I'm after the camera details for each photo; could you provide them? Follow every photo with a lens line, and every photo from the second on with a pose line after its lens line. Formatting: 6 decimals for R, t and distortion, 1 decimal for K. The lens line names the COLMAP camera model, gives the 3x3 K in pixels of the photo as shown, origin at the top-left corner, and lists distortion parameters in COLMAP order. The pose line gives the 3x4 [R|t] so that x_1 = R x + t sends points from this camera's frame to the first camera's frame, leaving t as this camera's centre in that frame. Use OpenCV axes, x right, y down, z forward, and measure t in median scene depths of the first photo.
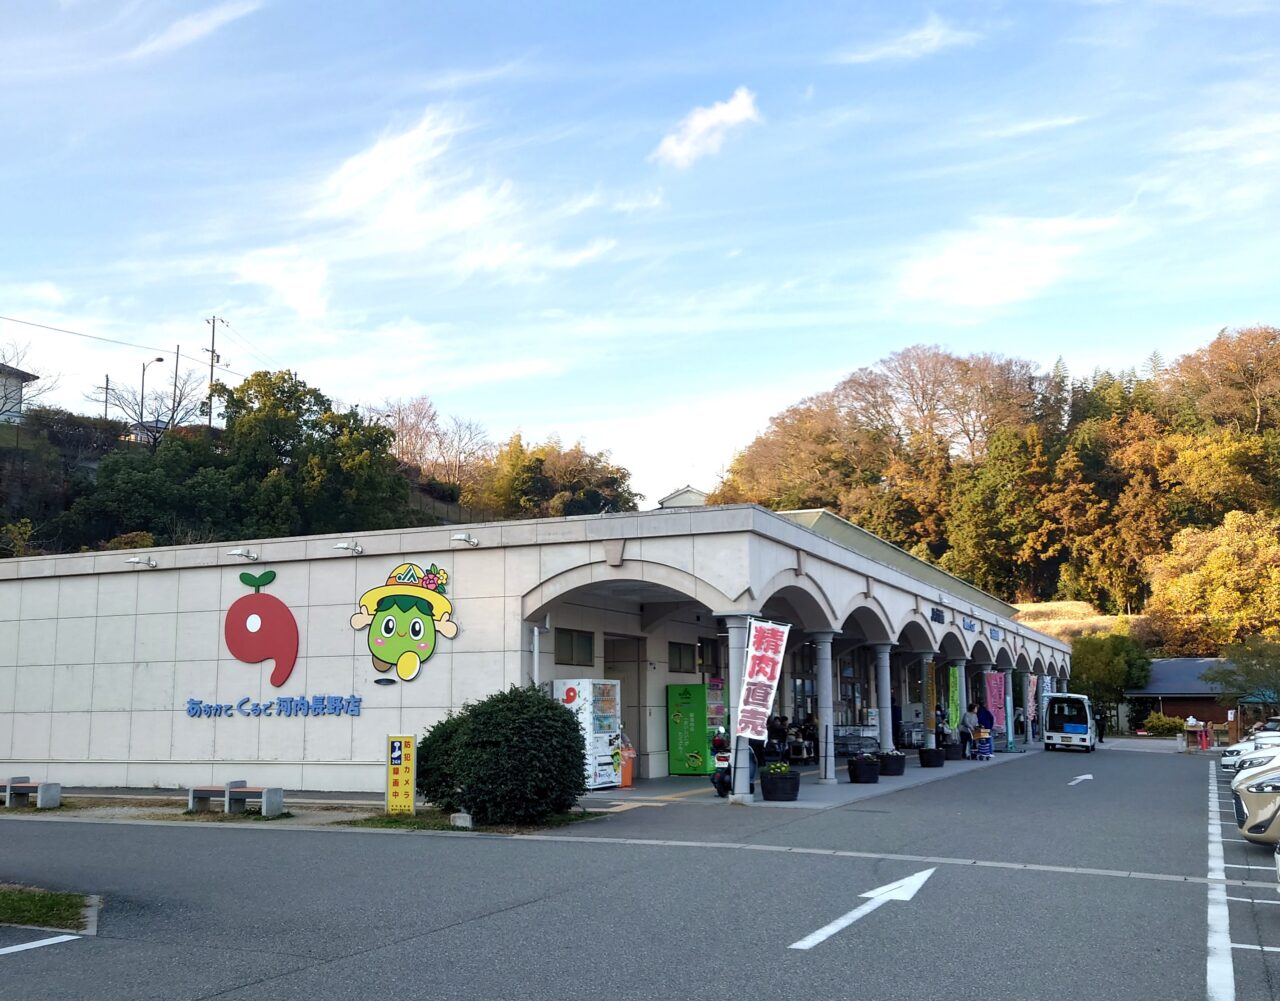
lens RADIAL K [[1230.4, 0, 640.0], [0, 1230.4, 500.5], [0, 0, 1]] dist [0.095685, 0.002361]
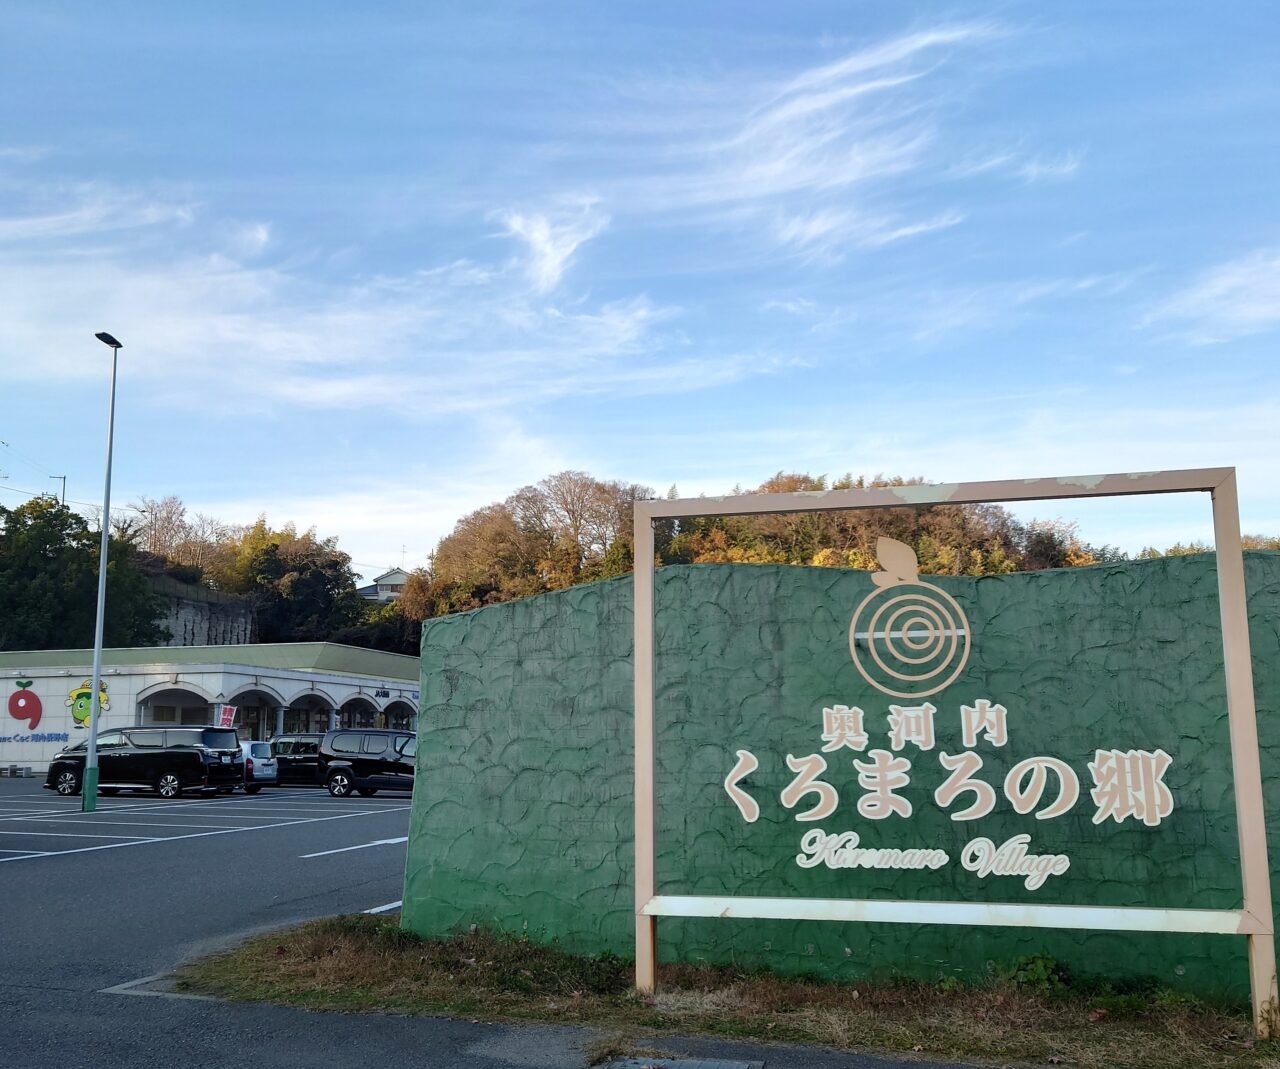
lens RADIAL K [[1200.7, 0, 640.0], [0, 1200.7, 534.5], [0, 0, 1]] dist [0.072667, -0.008451]
pose [[0.986057, 0.031236, 0.163451, 0.145486], [-0.029869, 0.999495, -0.010816, -0.073254], [-0.163706, 0.005783, 0.986492, -0.473462]]
